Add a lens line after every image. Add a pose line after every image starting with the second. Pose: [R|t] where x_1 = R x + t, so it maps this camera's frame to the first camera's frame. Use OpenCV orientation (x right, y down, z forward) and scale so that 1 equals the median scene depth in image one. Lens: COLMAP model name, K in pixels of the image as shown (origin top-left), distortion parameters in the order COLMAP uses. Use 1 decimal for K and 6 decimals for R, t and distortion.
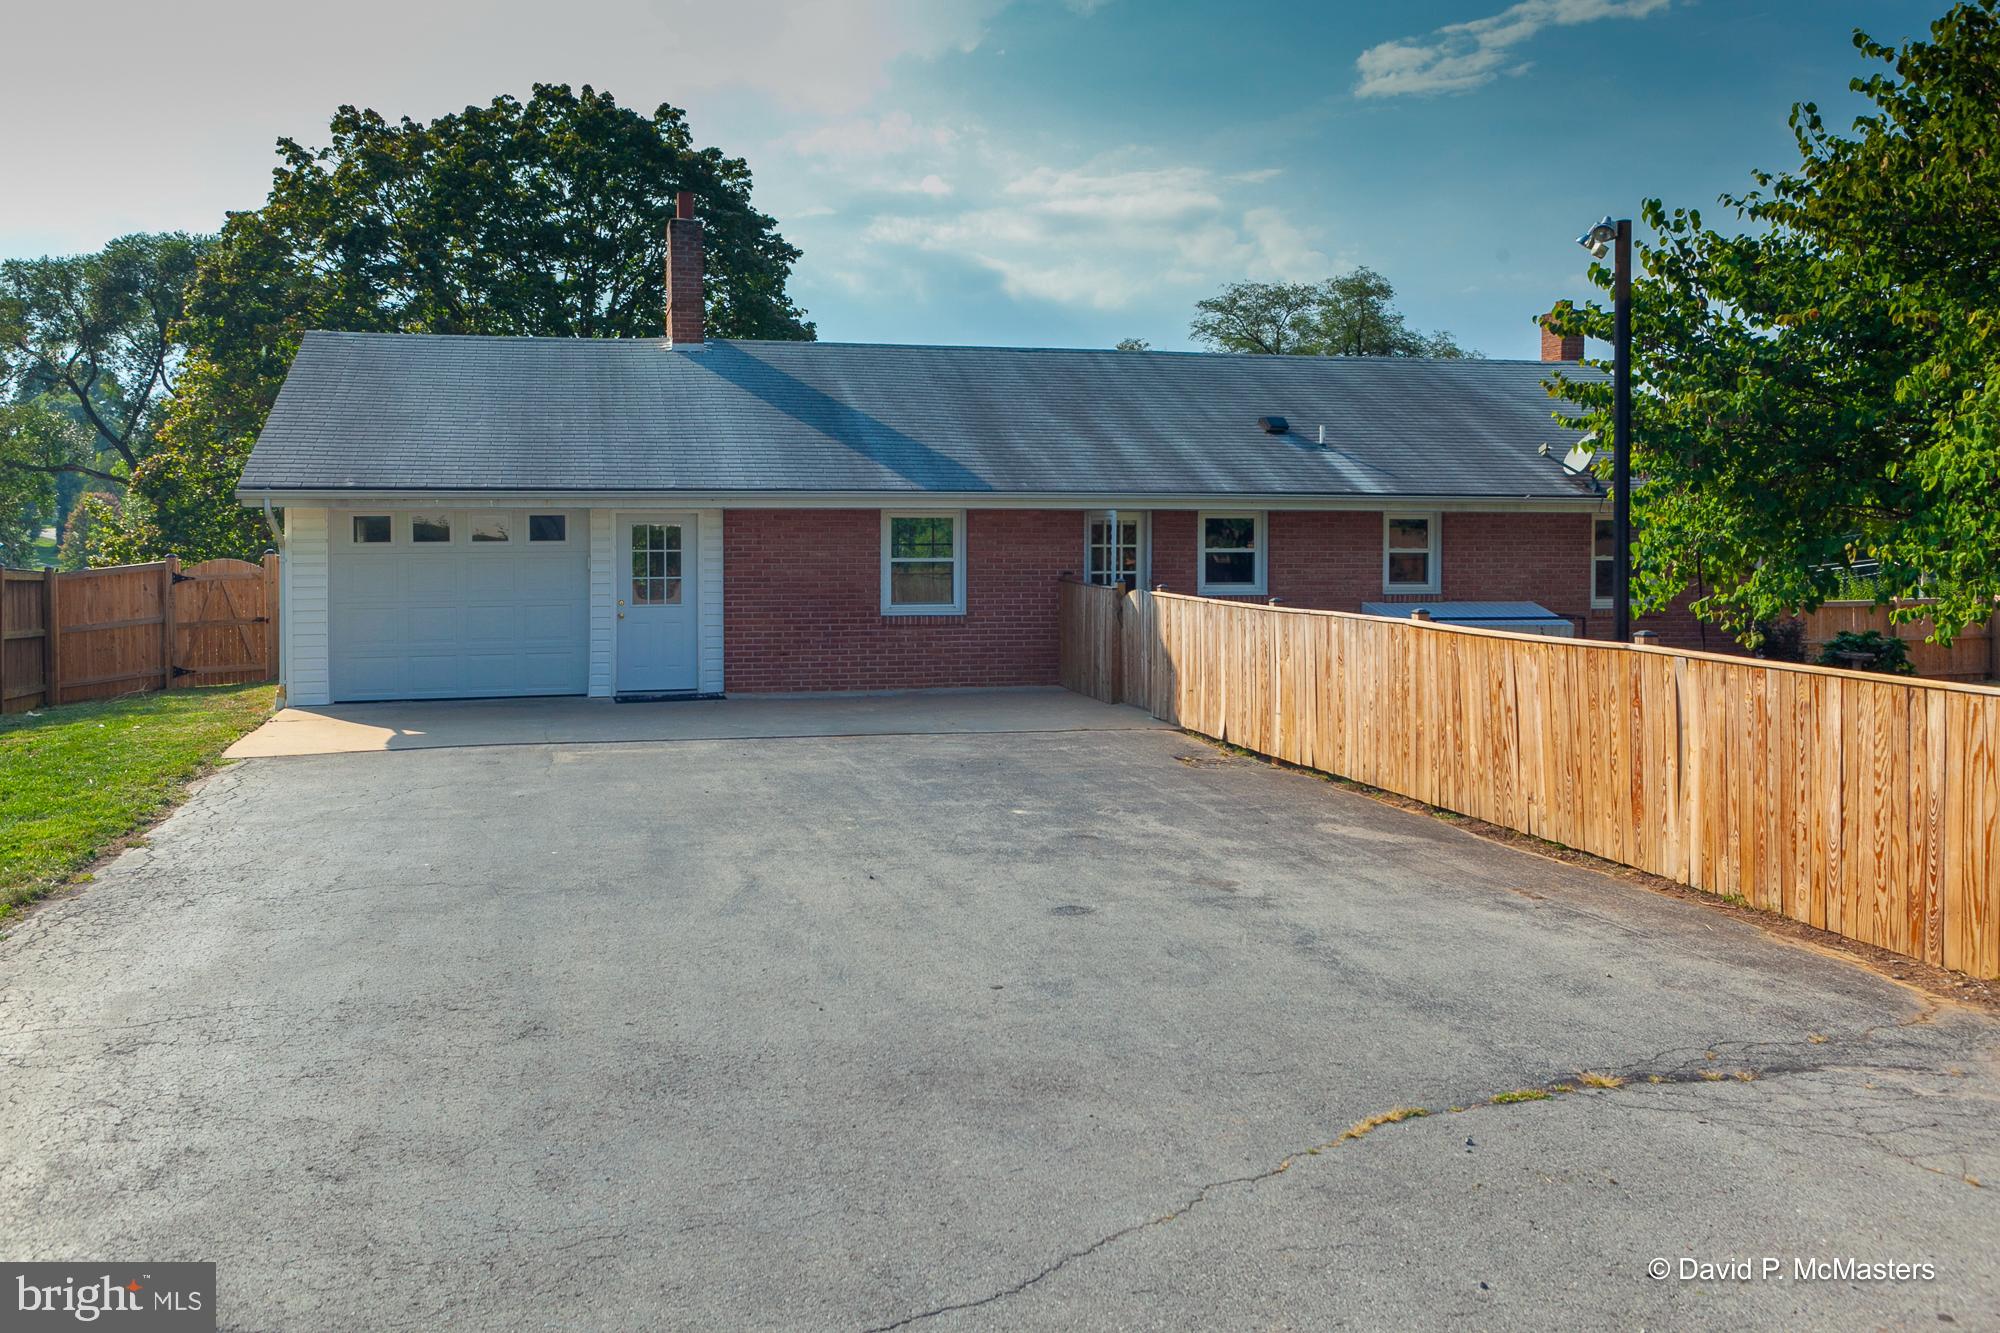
lens RADIAL K [[1609.6, 0, 930.4], [0, 1609.6, 552.5], [0, 0, 1]] dist [0.003699, 0.000774]
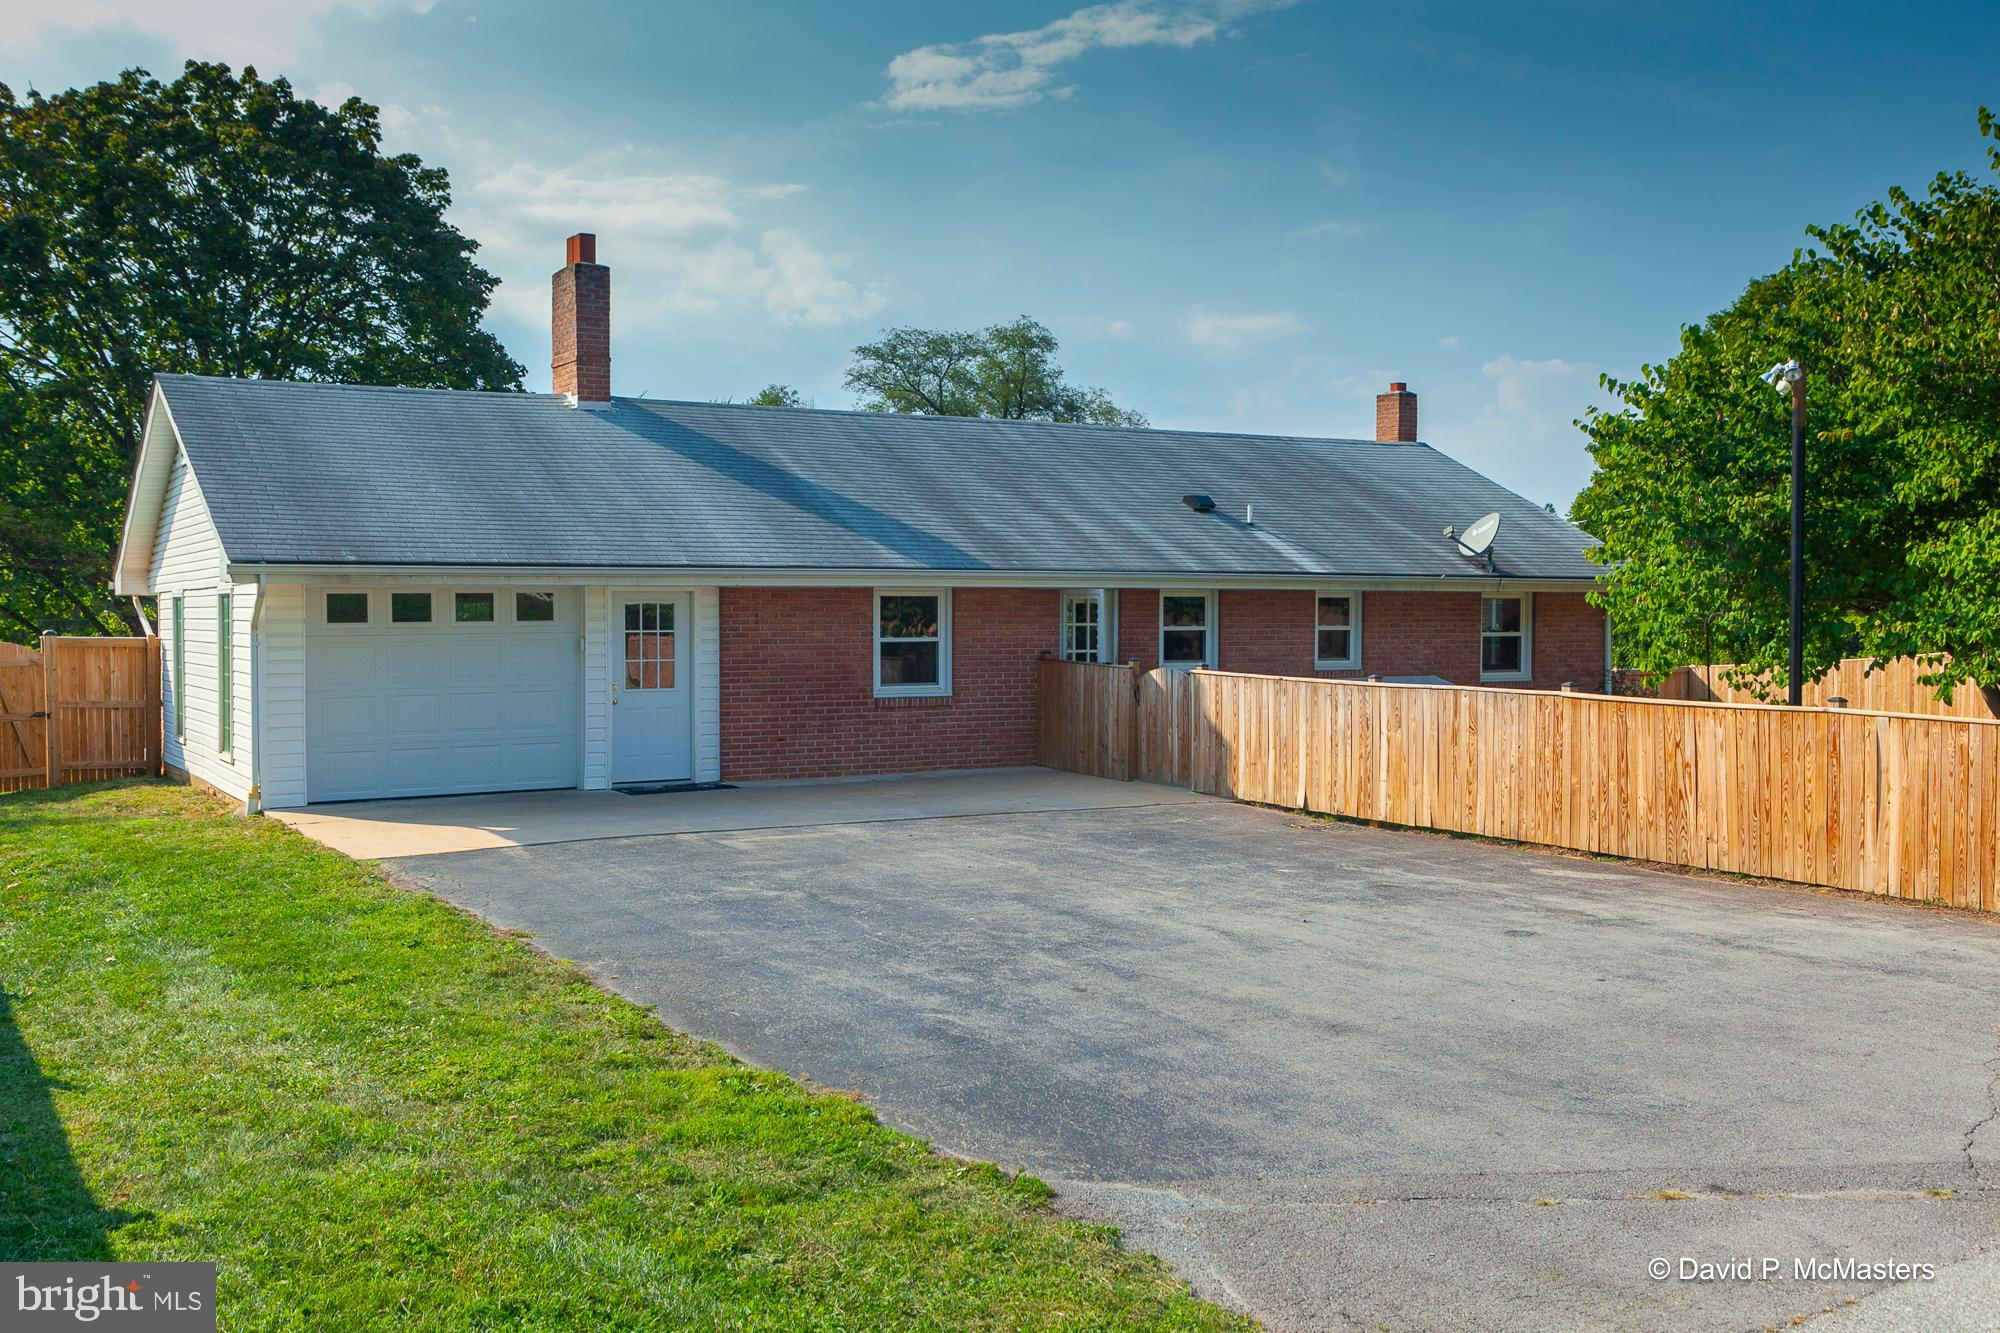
lens RADIAL K [[1872.0, 0, 1005.8], [0, 1872.0, 660.0], [0, 0, 1]] dist [0.001385, -0.008146]
pose [[0.952684, -0.008192, 0.303851, -0.305460], [0.002493, 0.999814, 0.019141, -0.004747], [-0.303952, -0.017478, 0.952527, -0.093735]]
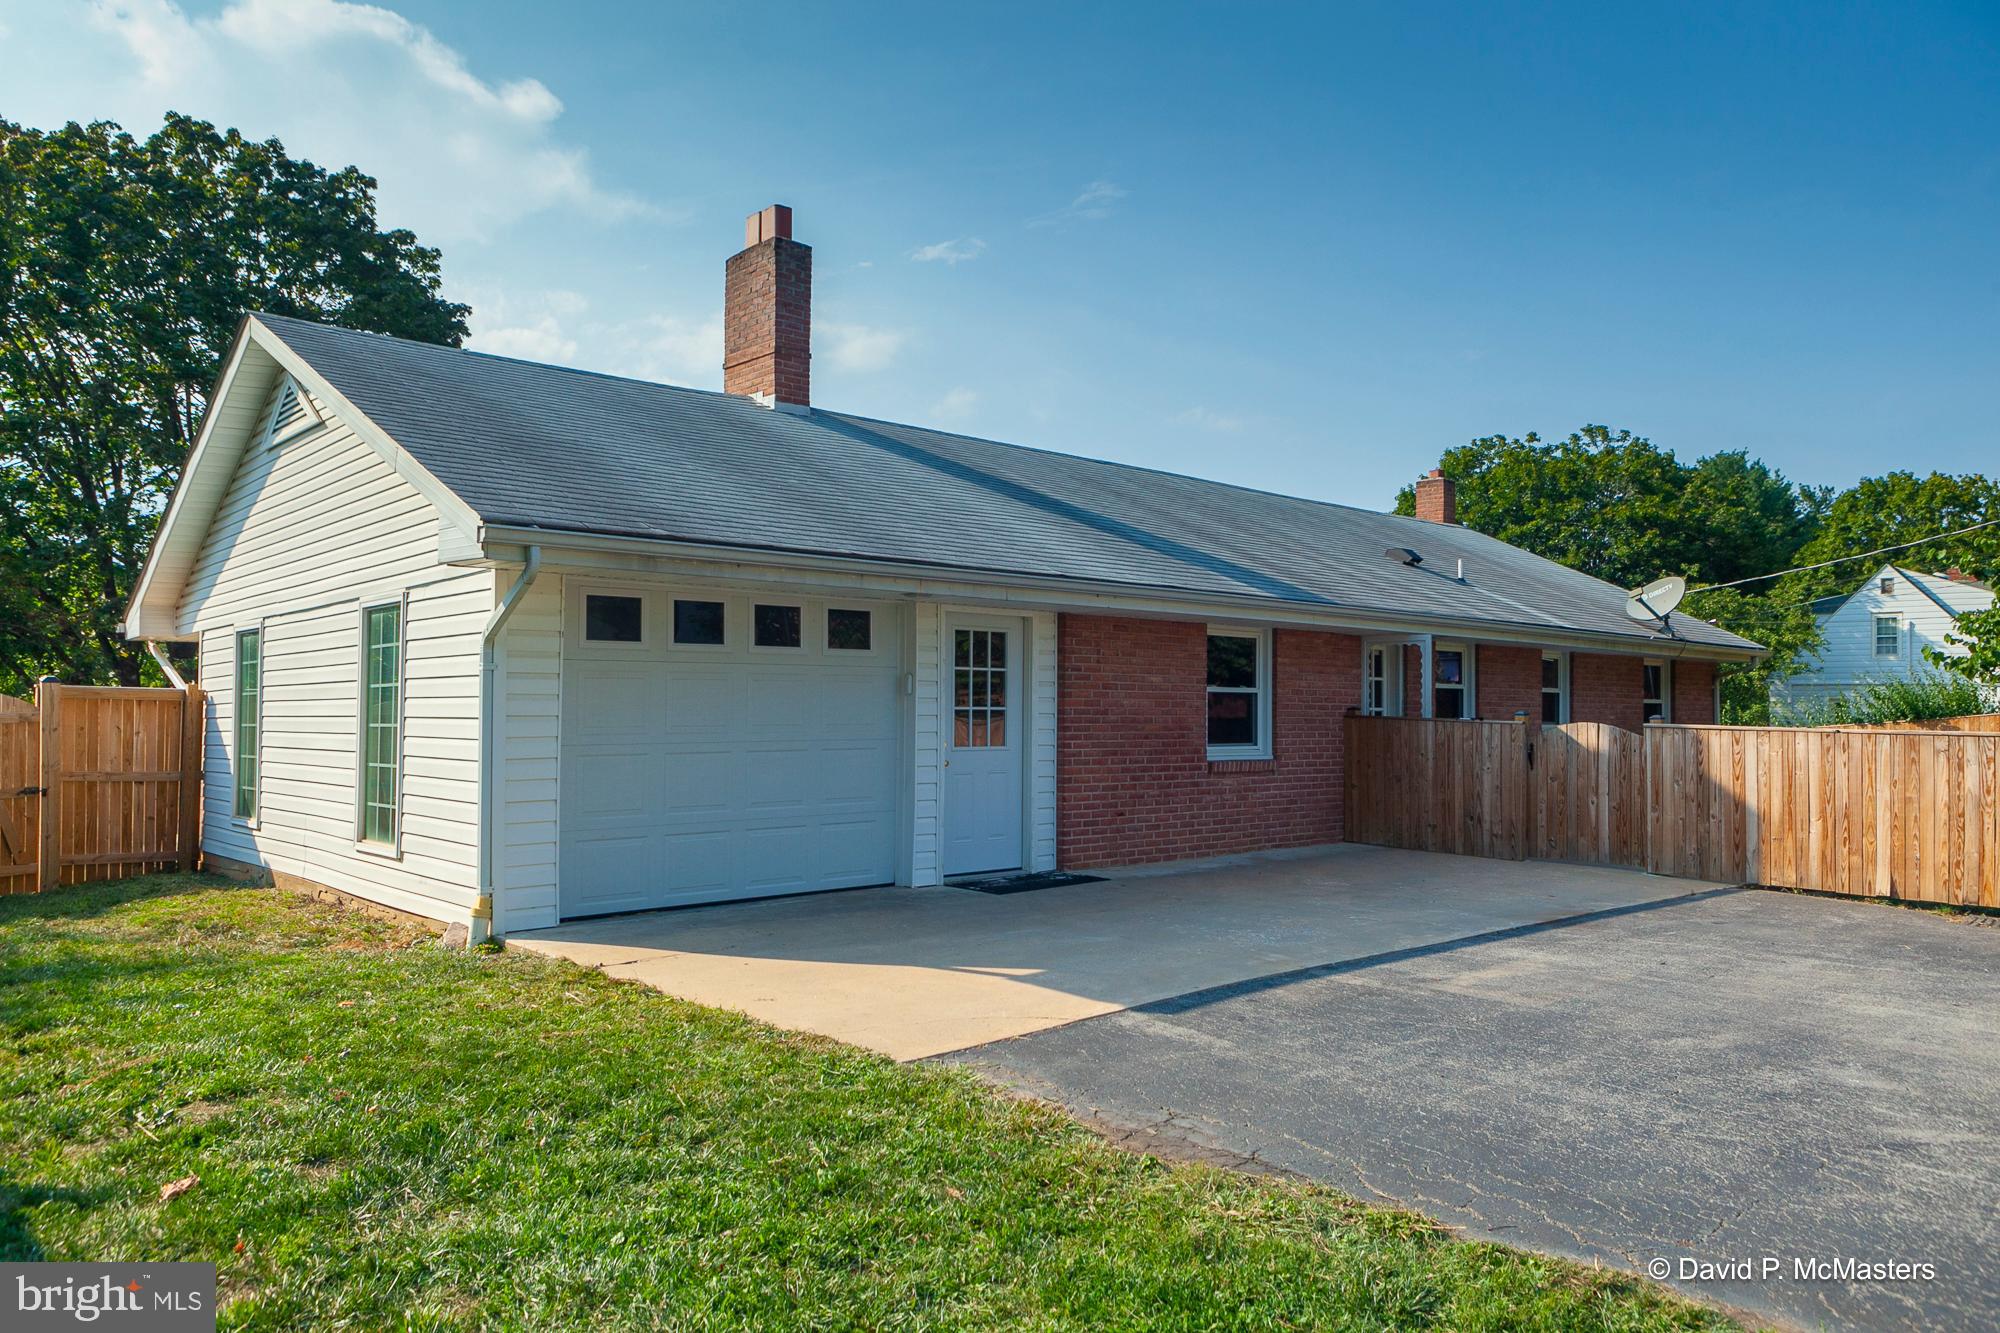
lens RADIAL K [[1395.1, 0, 1000.0], [0, 1395.1, 666.5], [0, 0, 1]] dist [-0.001251, 0.000987]
pose [[0.880041, 0.020270, 0.474465, -0.449861], [0.000766, 0.999027, -0.044101, 0.024403], [-0.474897, 0.039175, 0.879169, 0.474142]]
